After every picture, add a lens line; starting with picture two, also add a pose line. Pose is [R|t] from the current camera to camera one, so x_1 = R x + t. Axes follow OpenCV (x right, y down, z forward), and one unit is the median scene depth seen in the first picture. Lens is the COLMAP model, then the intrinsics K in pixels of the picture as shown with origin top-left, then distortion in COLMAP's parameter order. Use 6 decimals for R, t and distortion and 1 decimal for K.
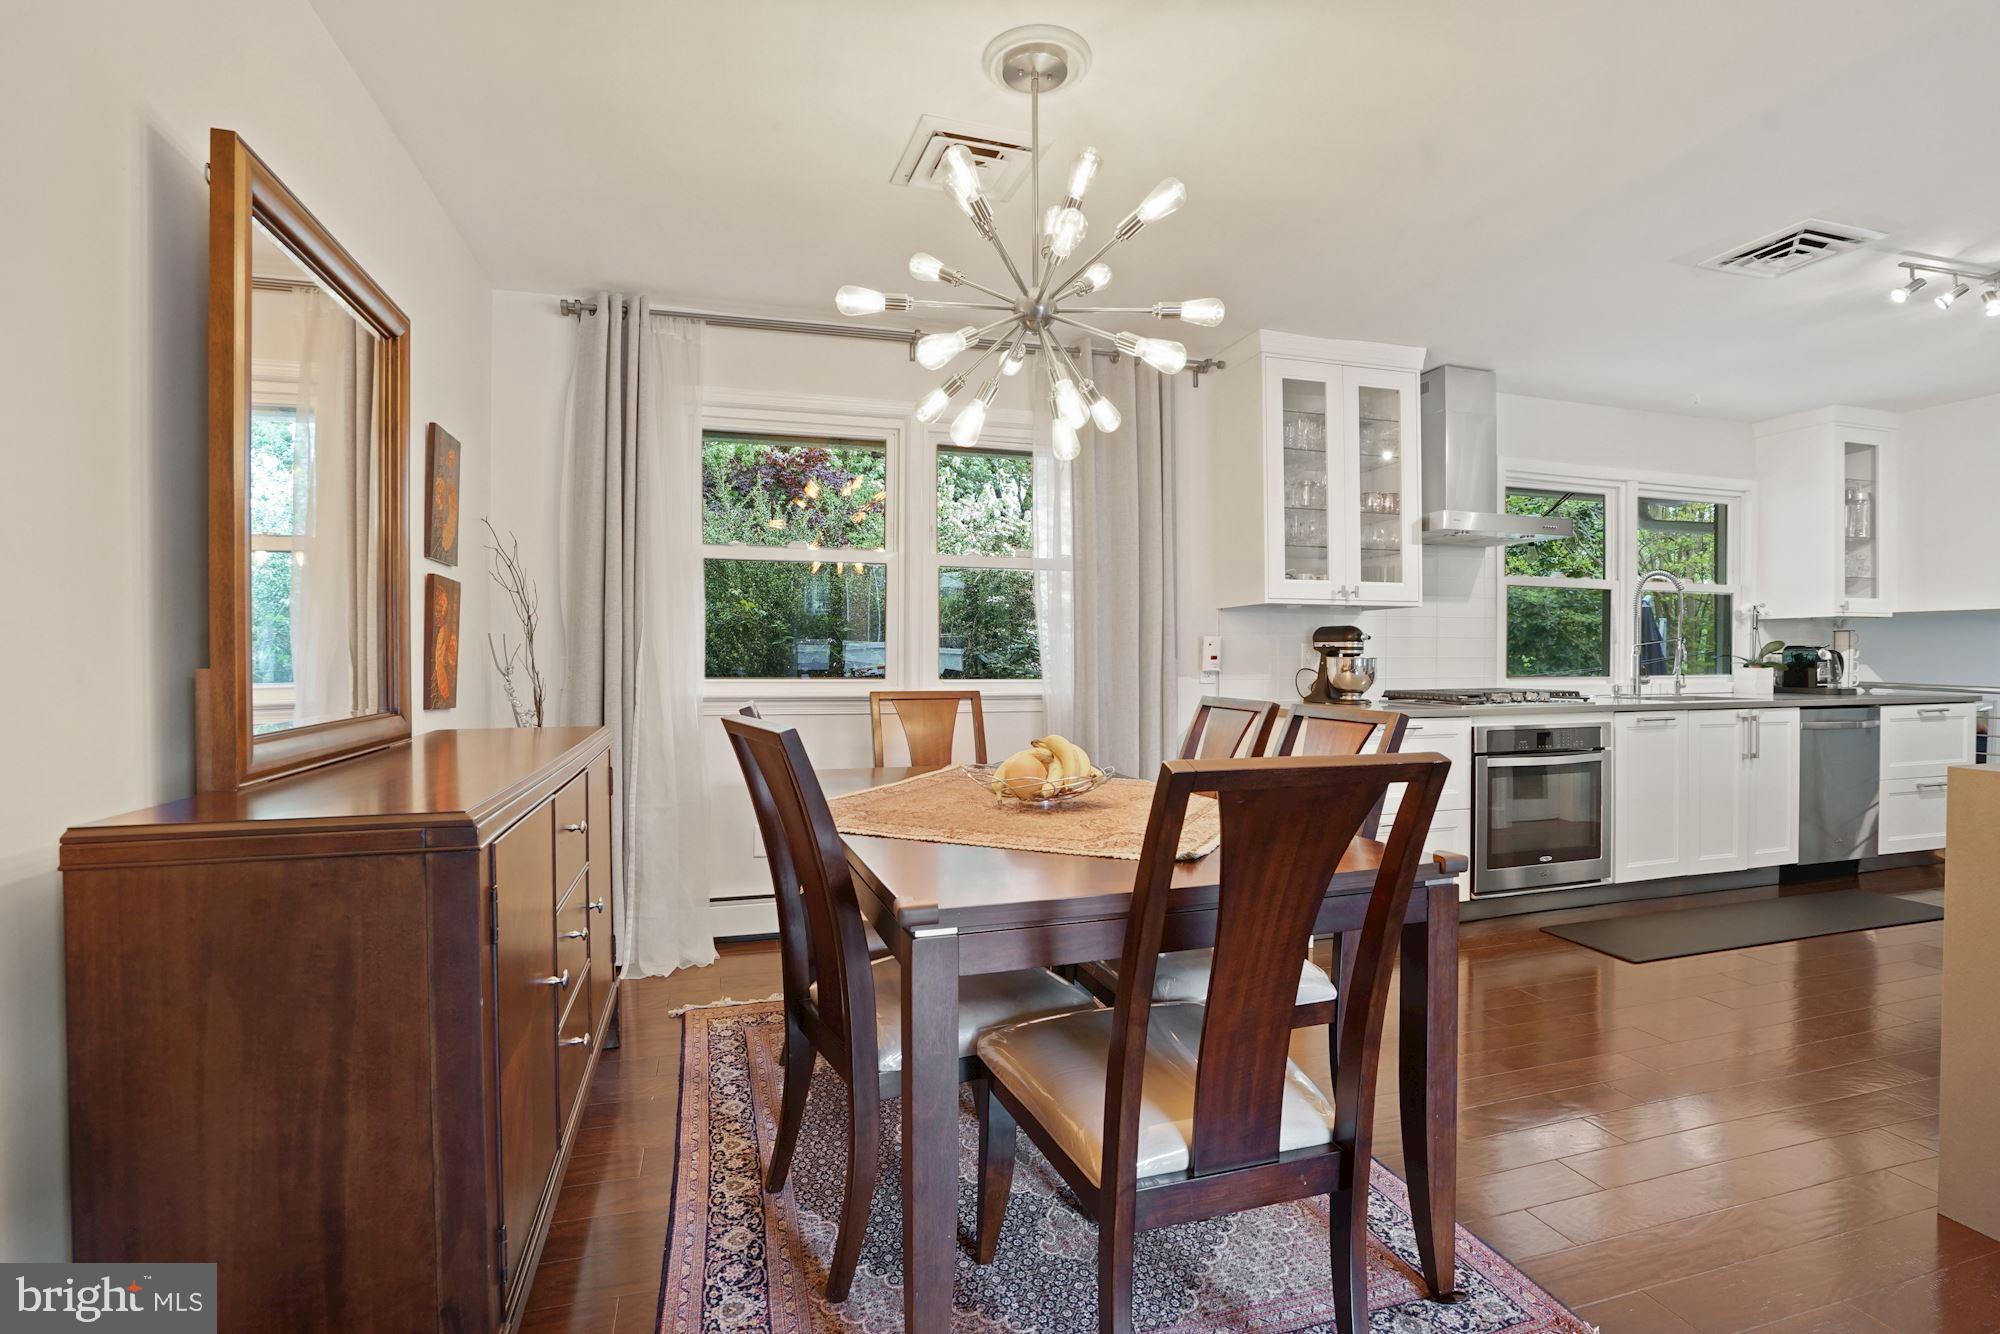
lens RADIAL K [[924.2, 0, 1004.9], [0, 924.2, 661.3], [0, 0, 1]] dist [-0.041873, 0.013117]
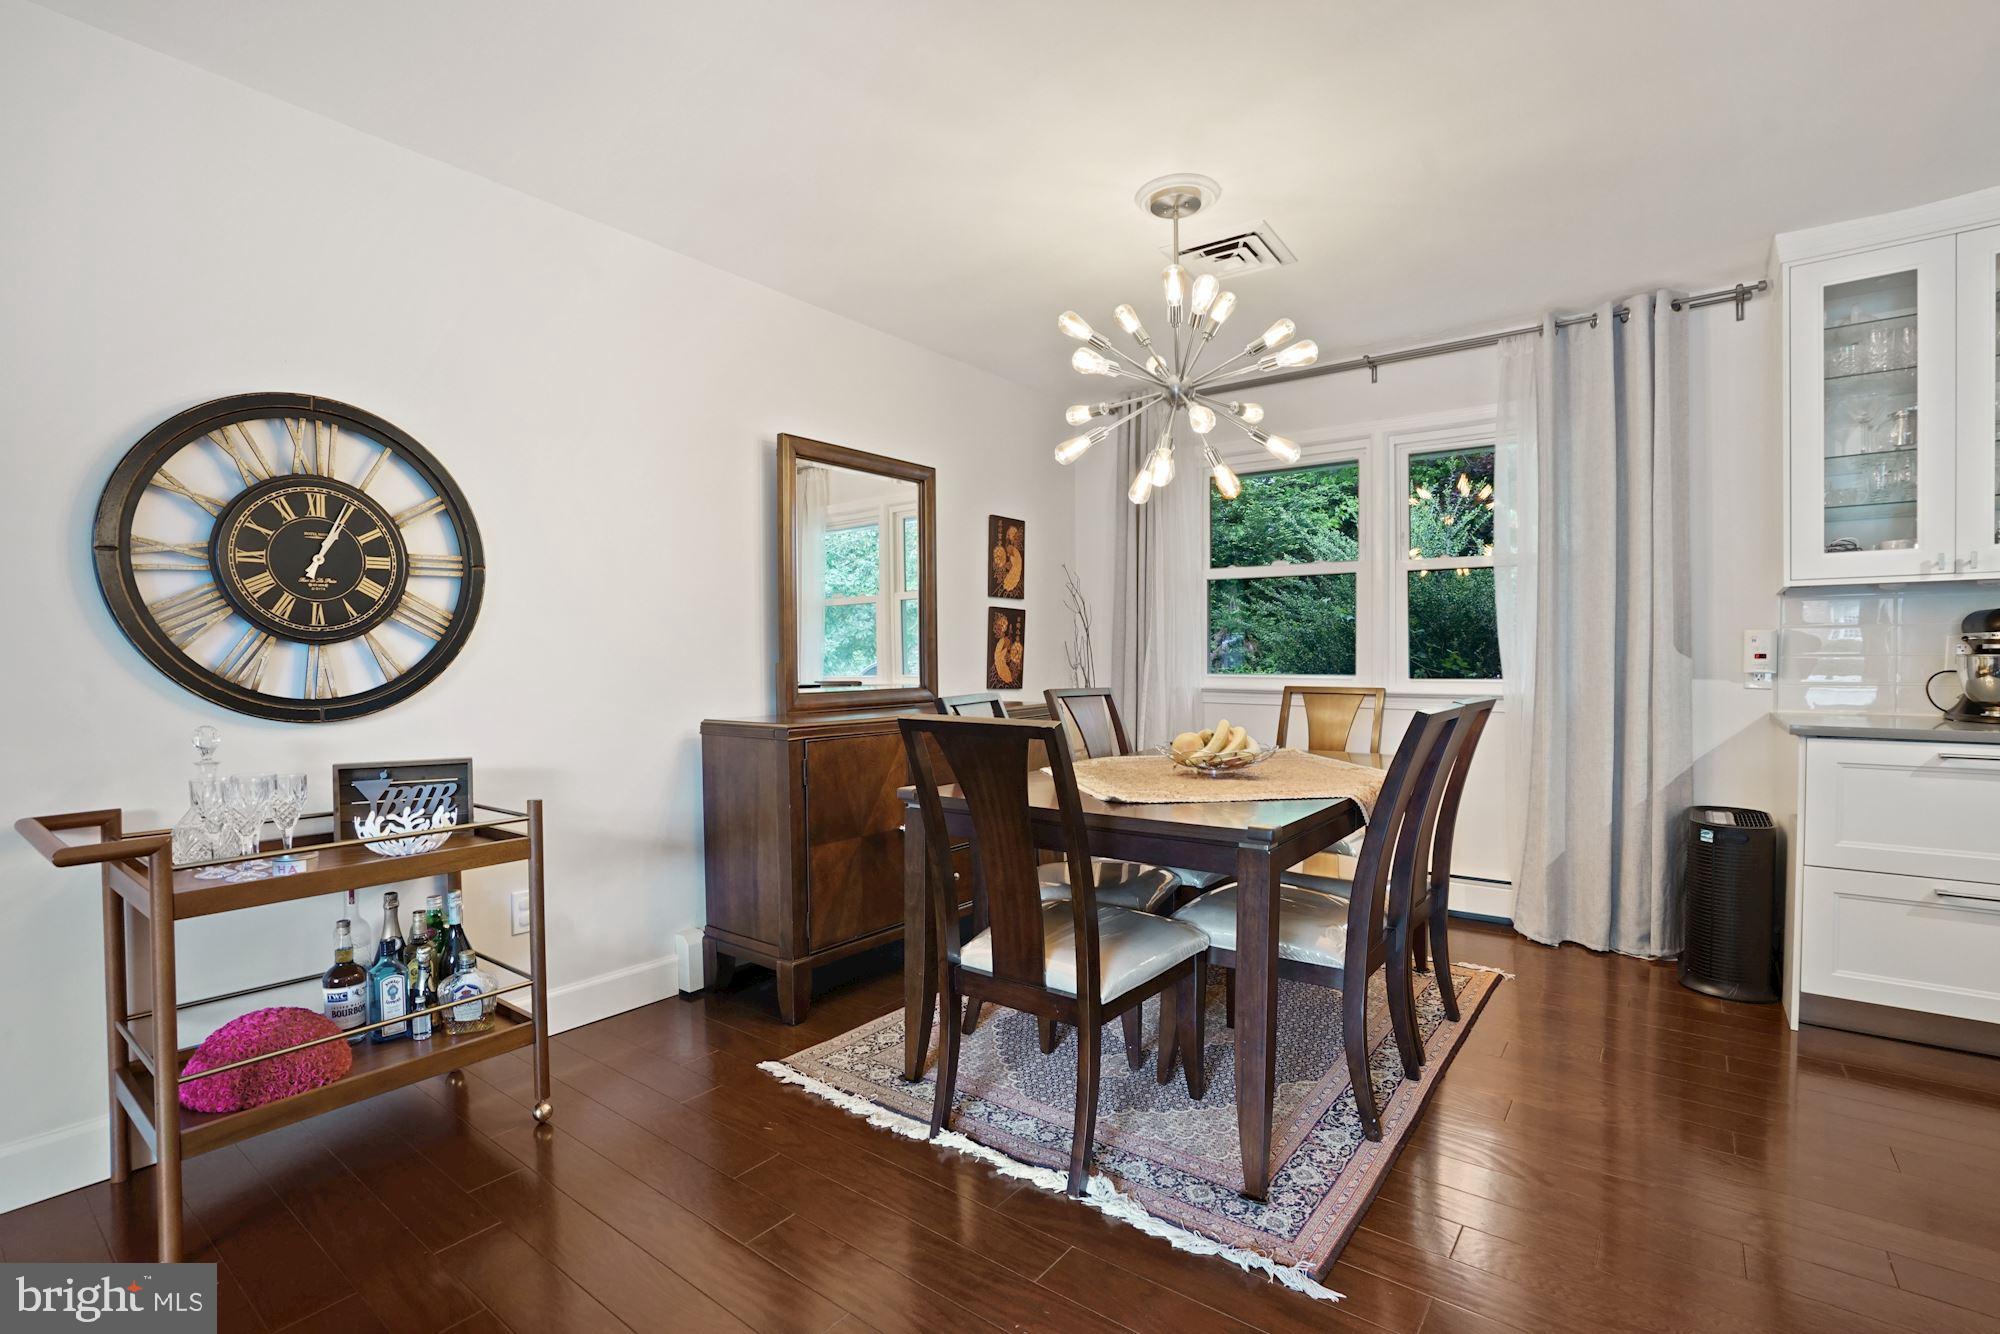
lens RADIAL K [[924.2, 0, 1010.0], [0, 924.2, 667.2], [0, 0, 1]] dist [-0.041873, 0.013117]
pose [[0.590259, 0.008211, -0.807172, 0.451308], [-0.000934, 0.999955, 0.009490, -0.000810], [0.807213, -0.004848, 0.590240, 0.015698]]
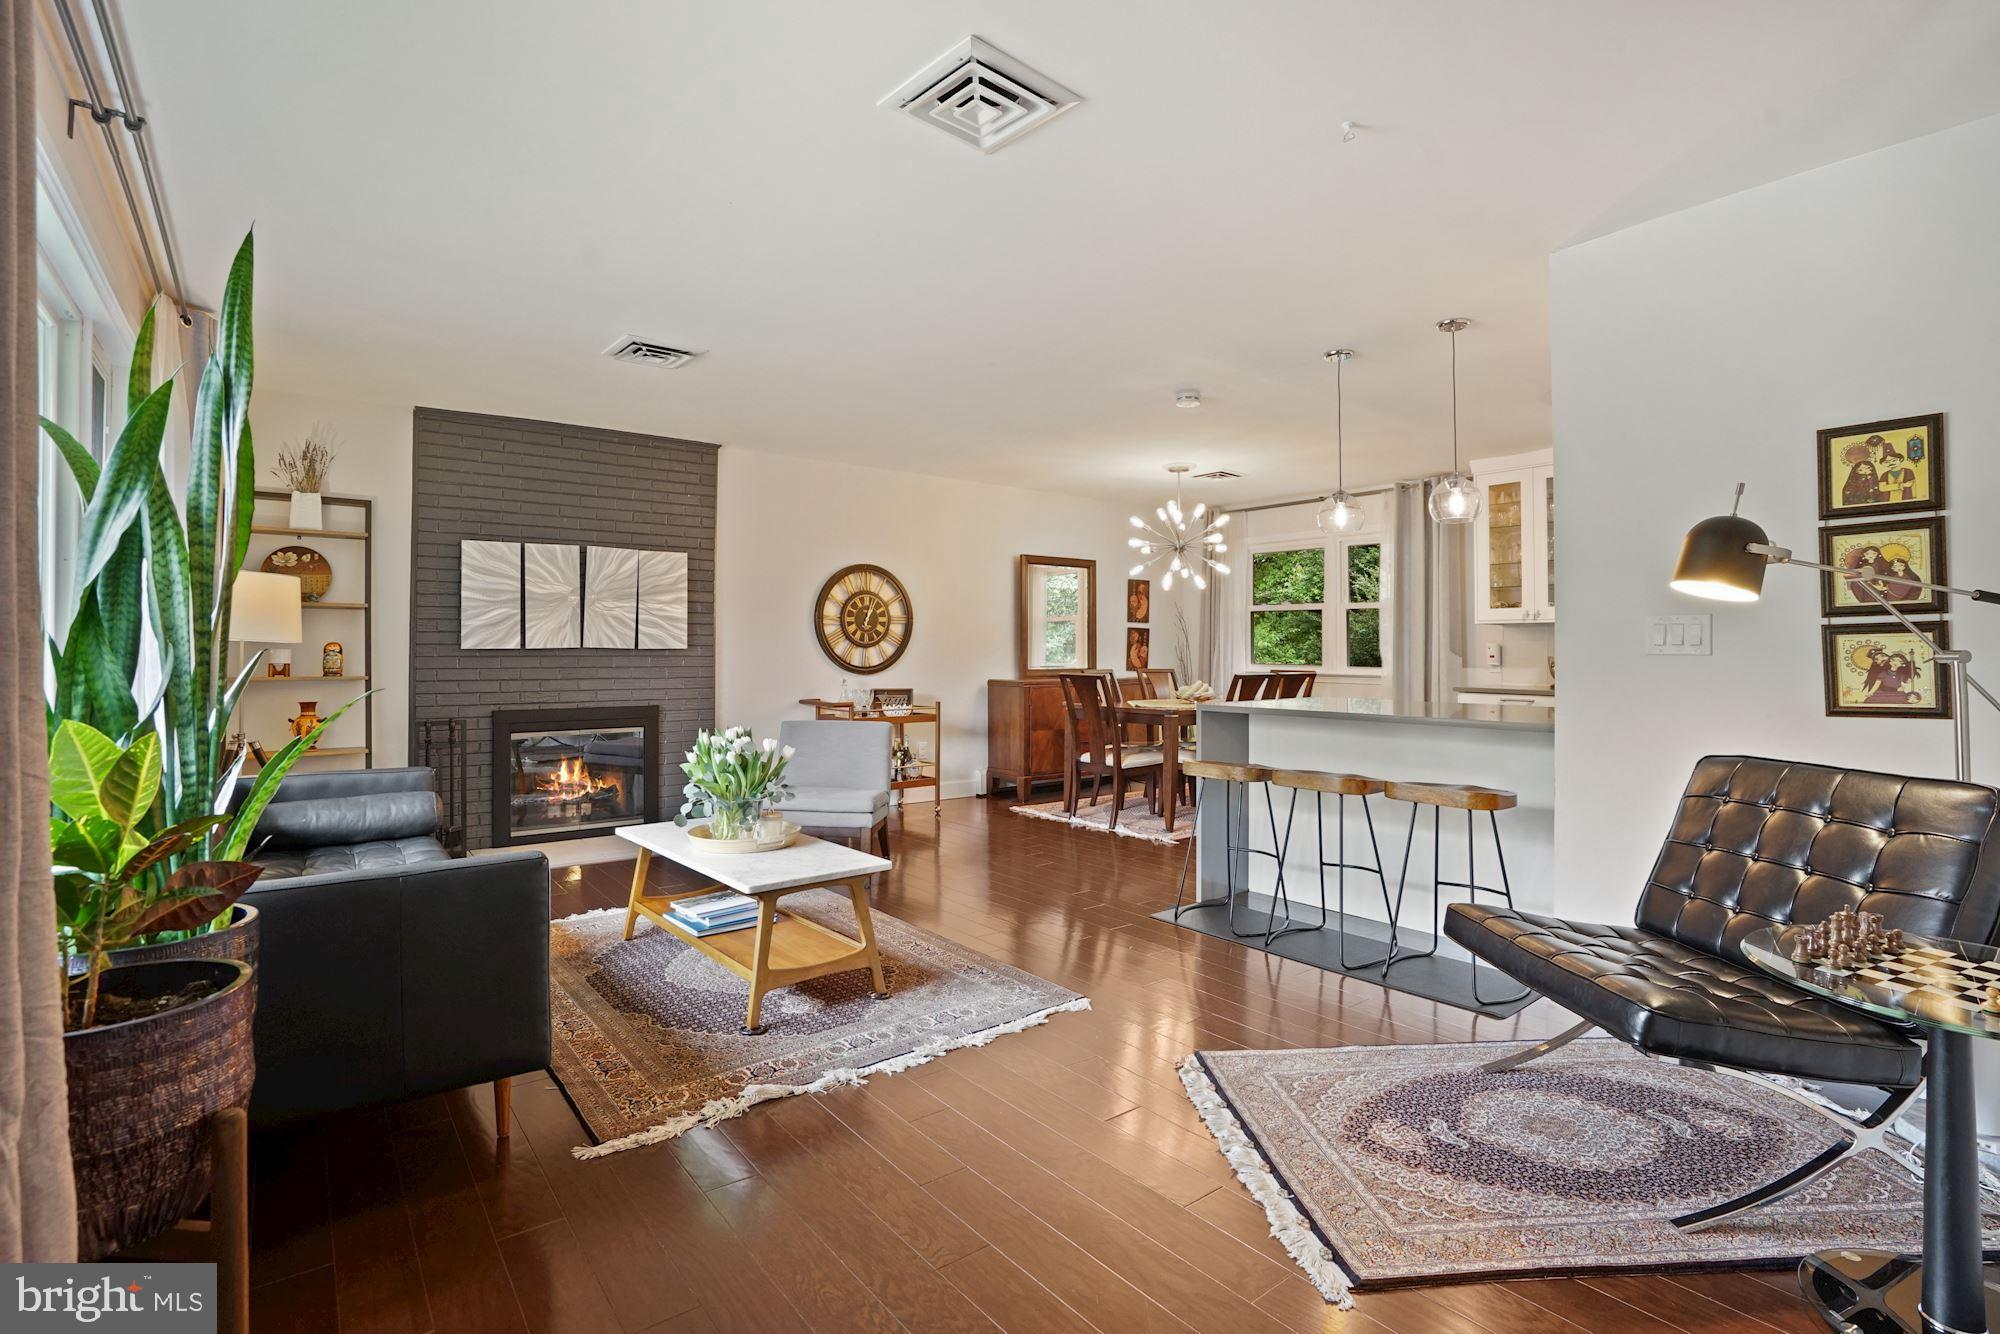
lens RADIAL K [[924.2, 0, 1017.0], [0, 924.2, 653.4], [0, 0, 1]] dist [-0.041873, 0.013117]
pose [[0.374401, 0.003078, -0.927262, 1.315562], [-0.008623, 0.999963, -0.000162, -0.001231], [0.927227, 0.008057, 0.374414, -0.337169]]
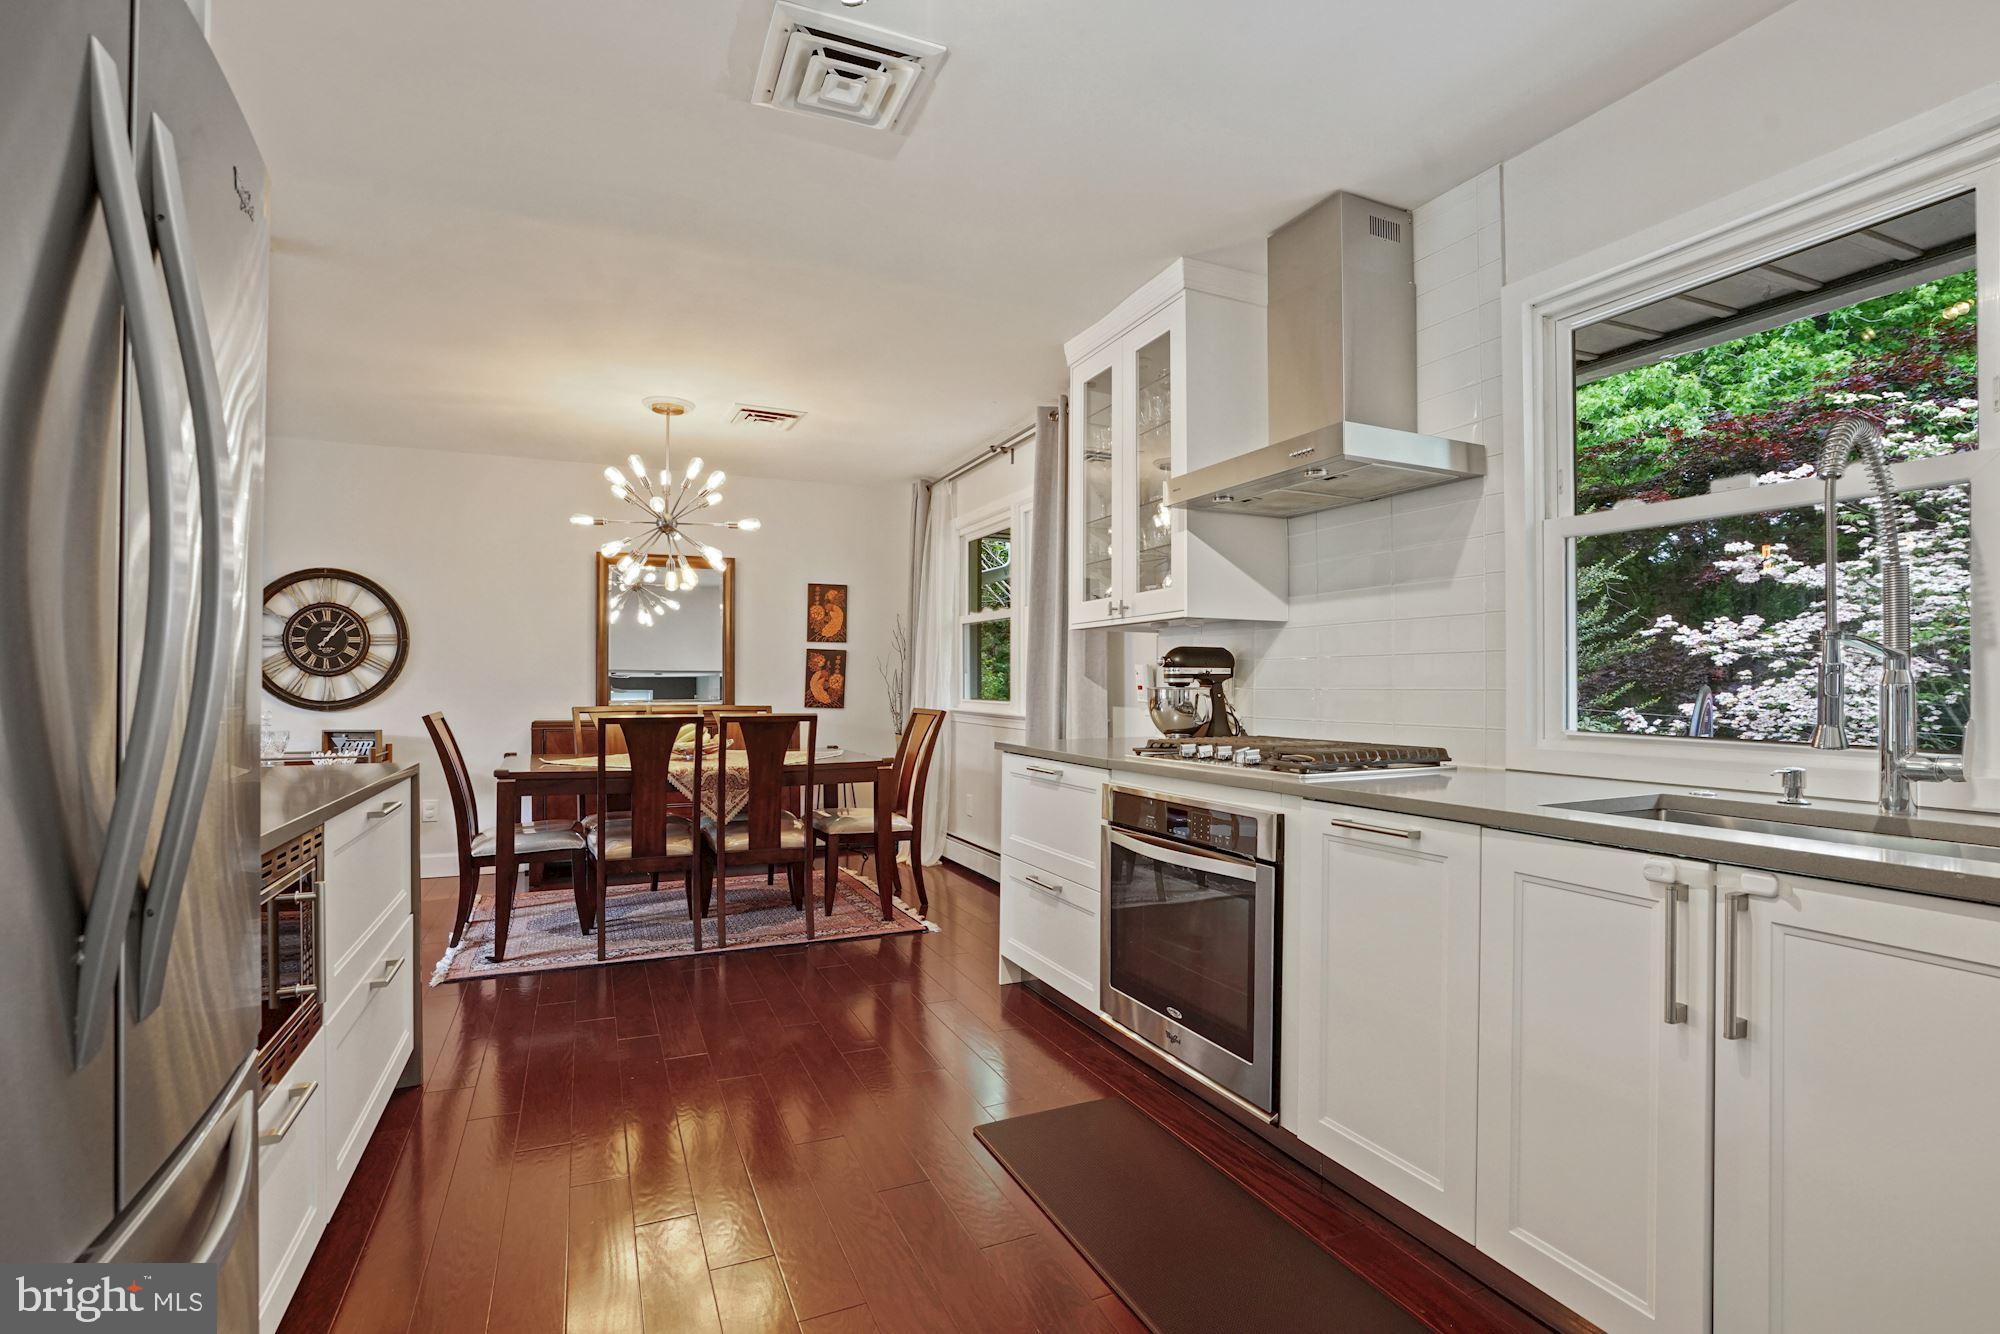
lens RADIAL K [[924.2, 0, 992.1], [0, 924.2, 677.0], [0, 0, 1]] dist [-0.041873, 0.013117]
pose [[0.115613, -0.006821, -0.993271, 1.062780], [-0.007796, 0.999939, -0.007775, -0.005488], [0.993264, 0.008642, 0.115552, 0.713837]]
